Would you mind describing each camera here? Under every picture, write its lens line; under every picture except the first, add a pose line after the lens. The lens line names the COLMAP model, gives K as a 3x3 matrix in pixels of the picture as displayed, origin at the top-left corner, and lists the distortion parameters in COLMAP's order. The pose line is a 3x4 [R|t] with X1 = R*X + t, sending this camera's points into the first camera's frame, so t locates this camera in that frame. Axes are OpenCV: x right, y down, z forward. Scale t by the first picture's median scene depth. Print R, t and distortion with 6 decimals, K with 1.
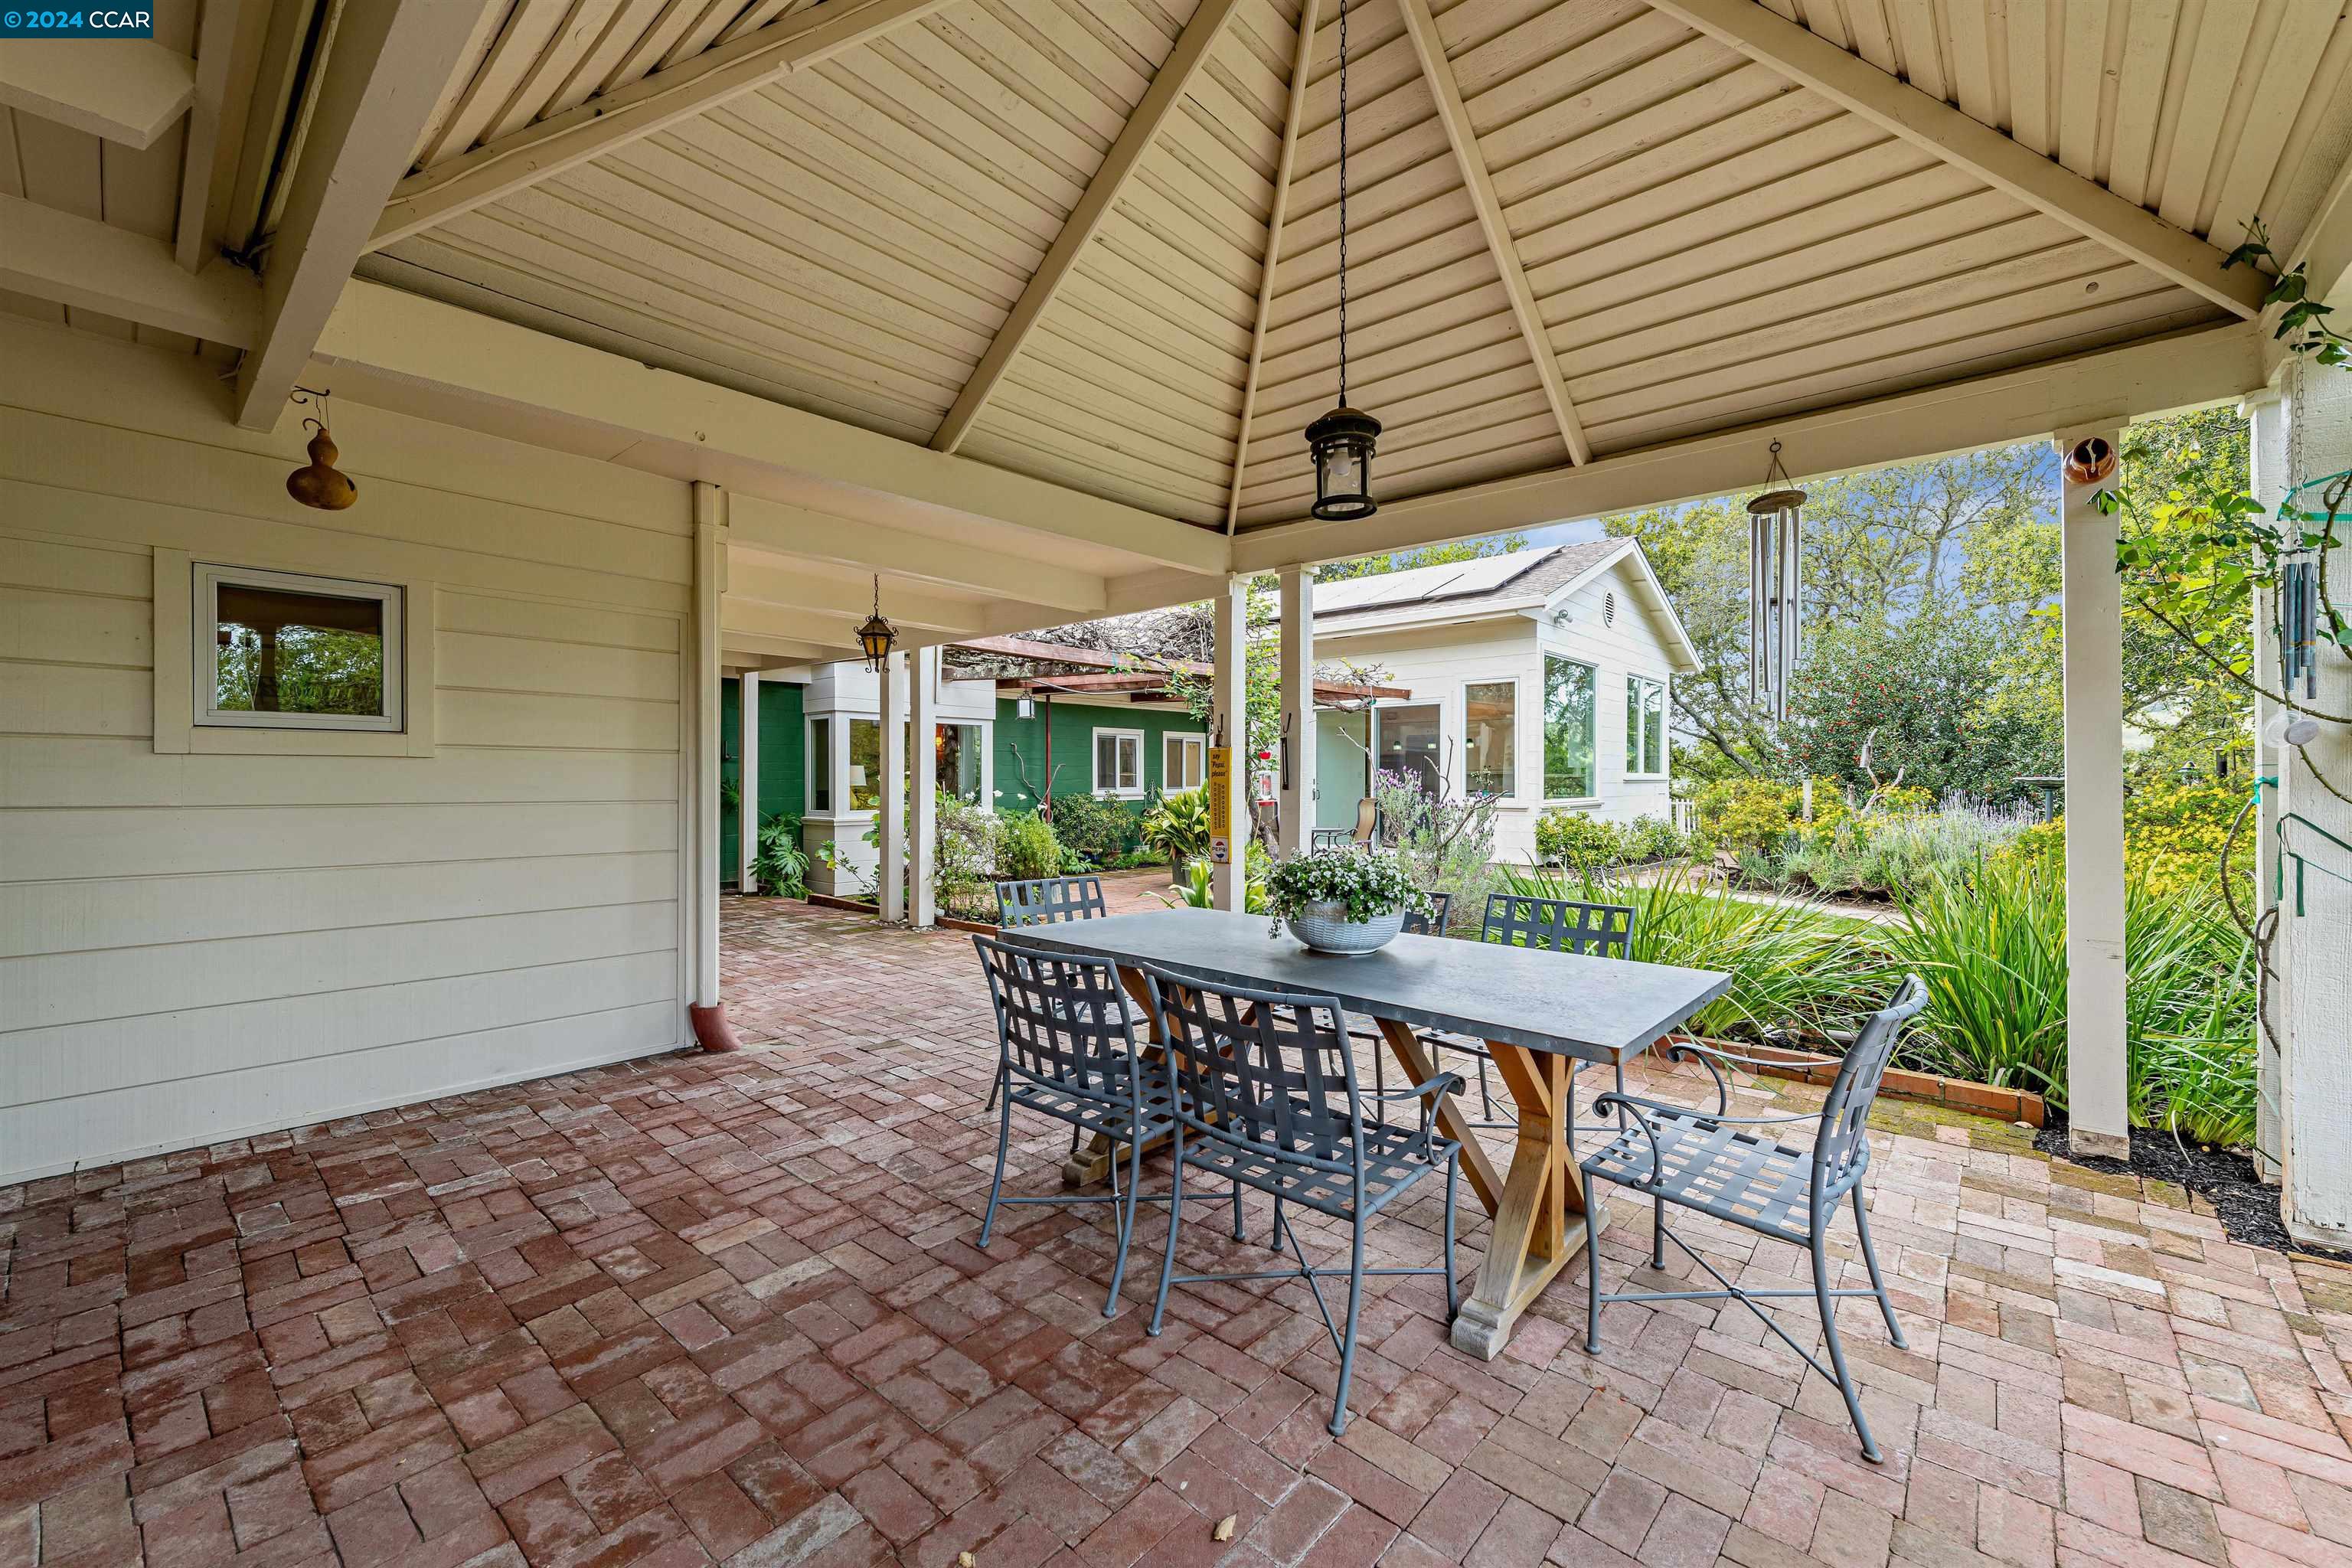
lens RADIAL K [[948.3, 0, 1176.0], [0, 948.3, 784.0], [0, 0, 1]] dist [0.001886, 0.000055]
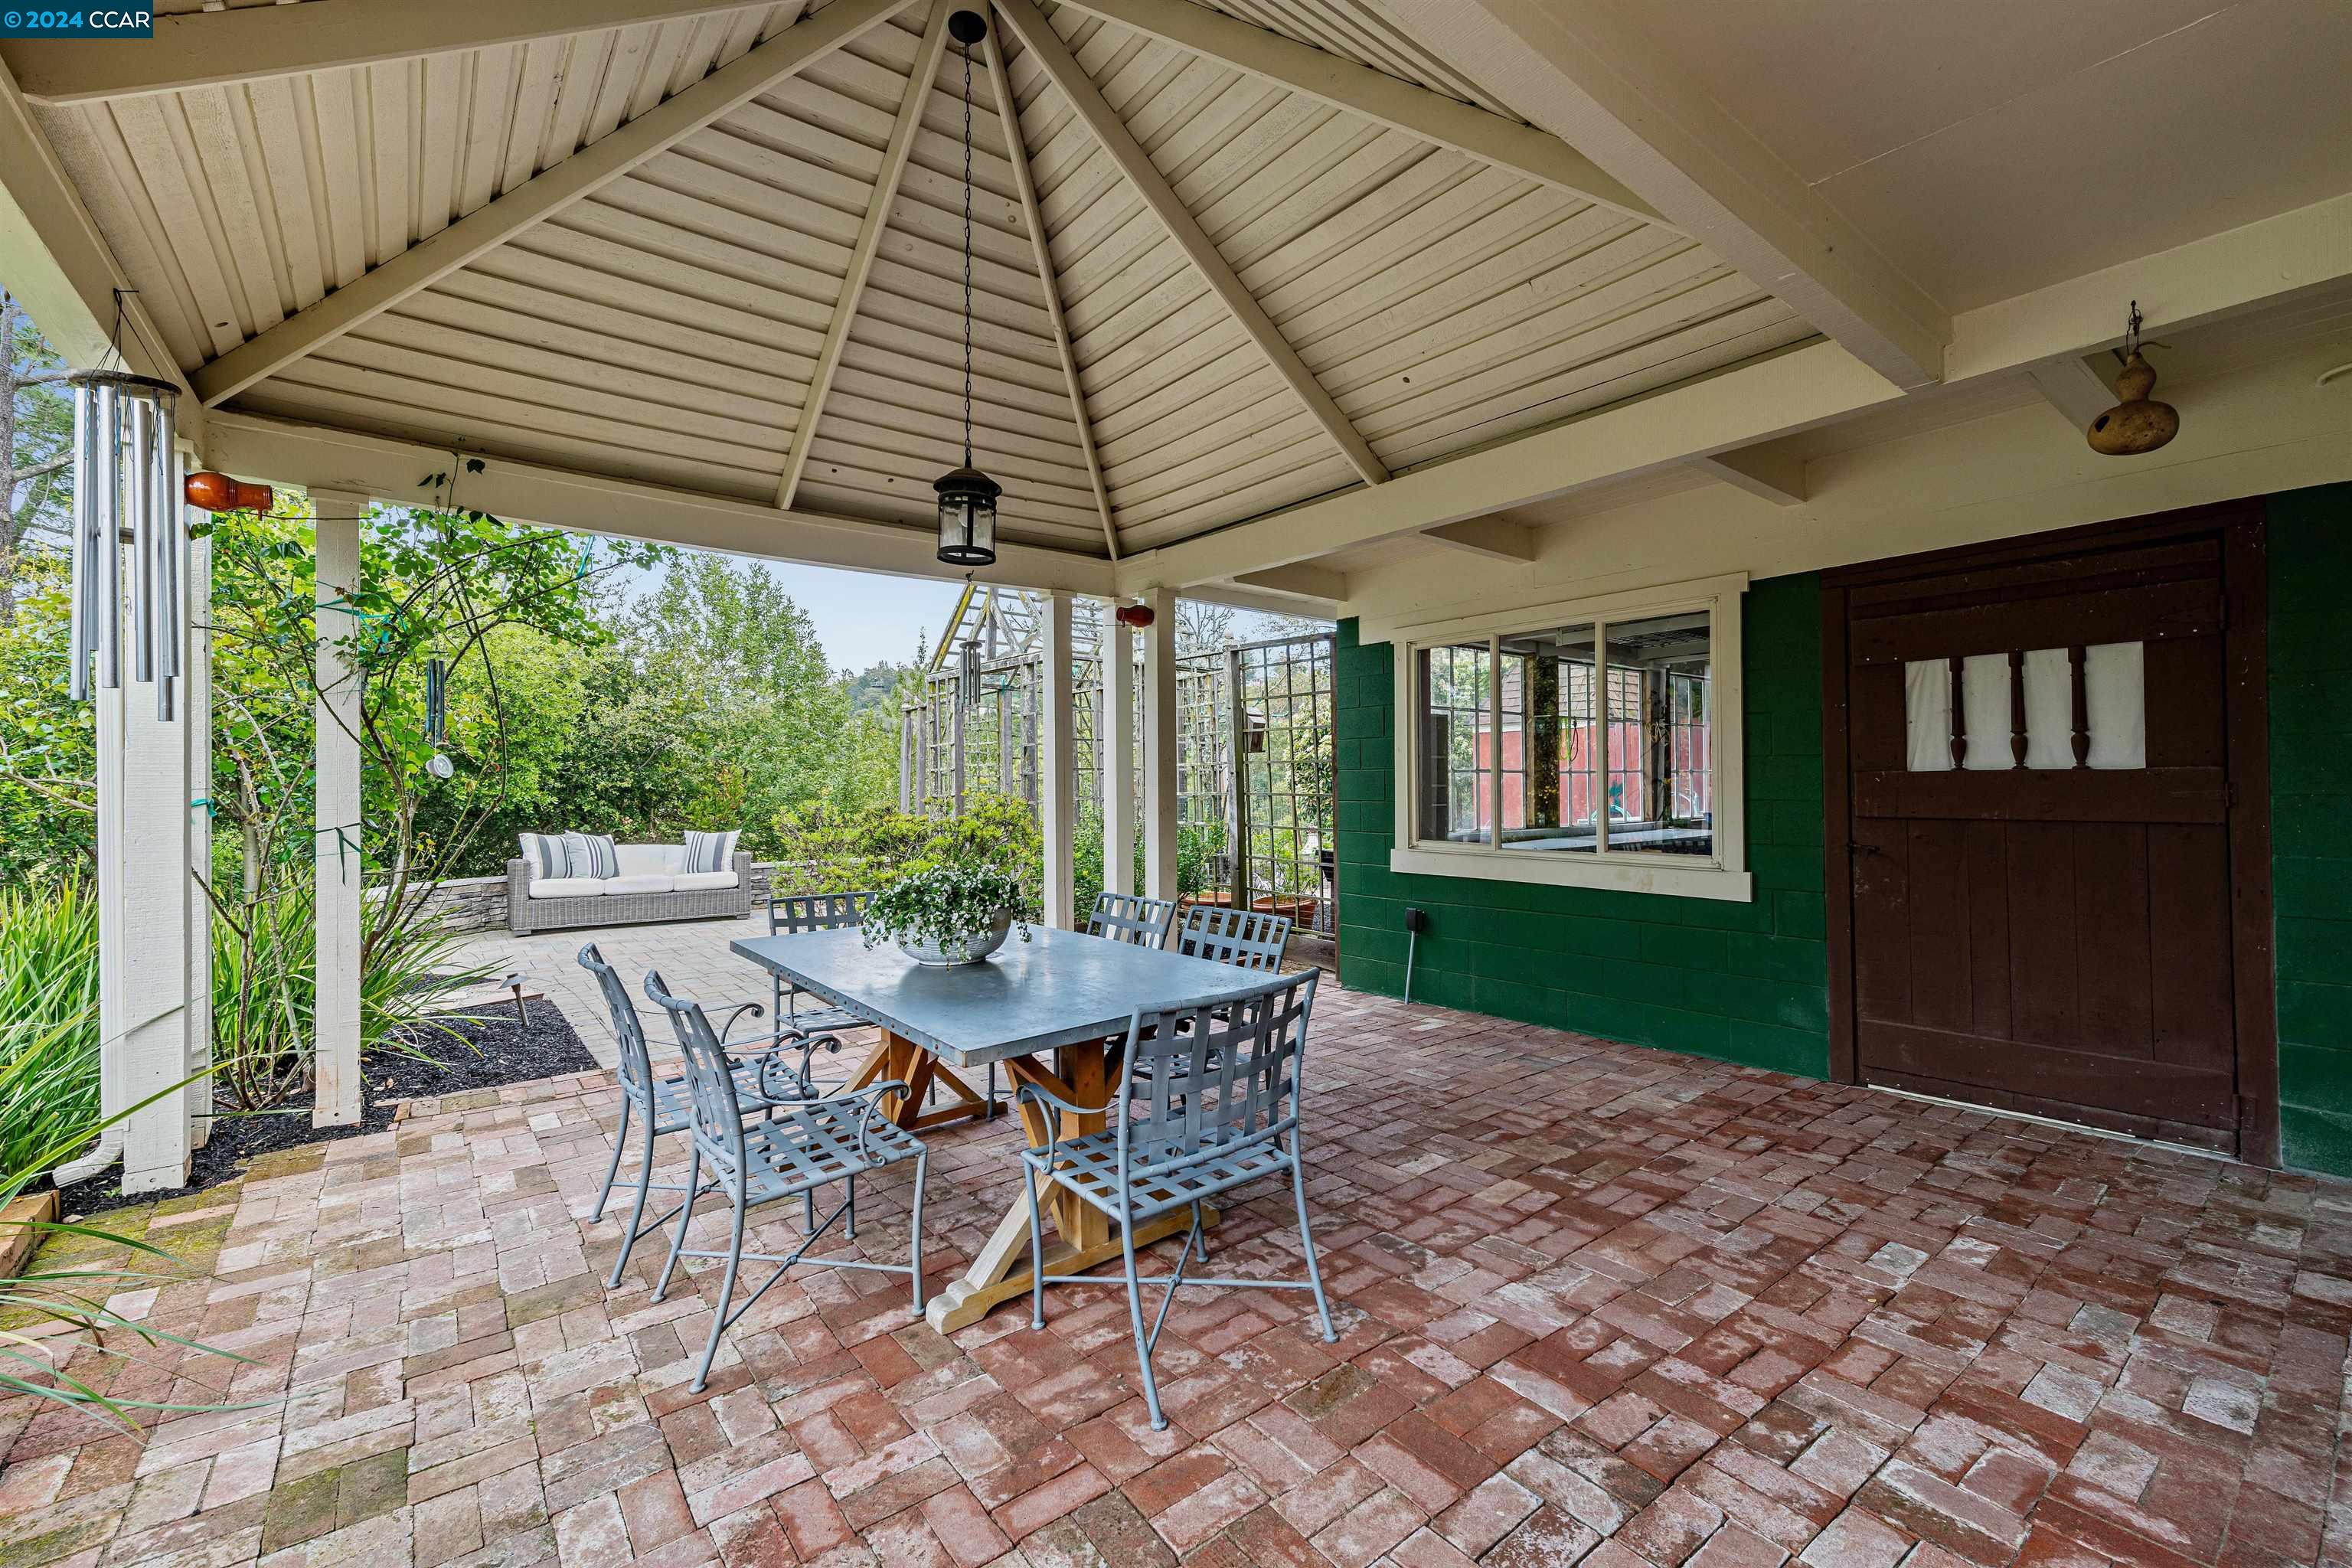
lens RADIAL K [[948.3, 0, 1176.0], [0, 948.3, 784.0], [0, 0, 1]] dist [0.001886, 0.000055]
pose [[-0.982871, 0.005848, 0.184200, -0.263109], [0.007760, 0.999923, 0.009666, -0.029106], [-0.184130, 0.010930, -0.982841, 2.007051]]
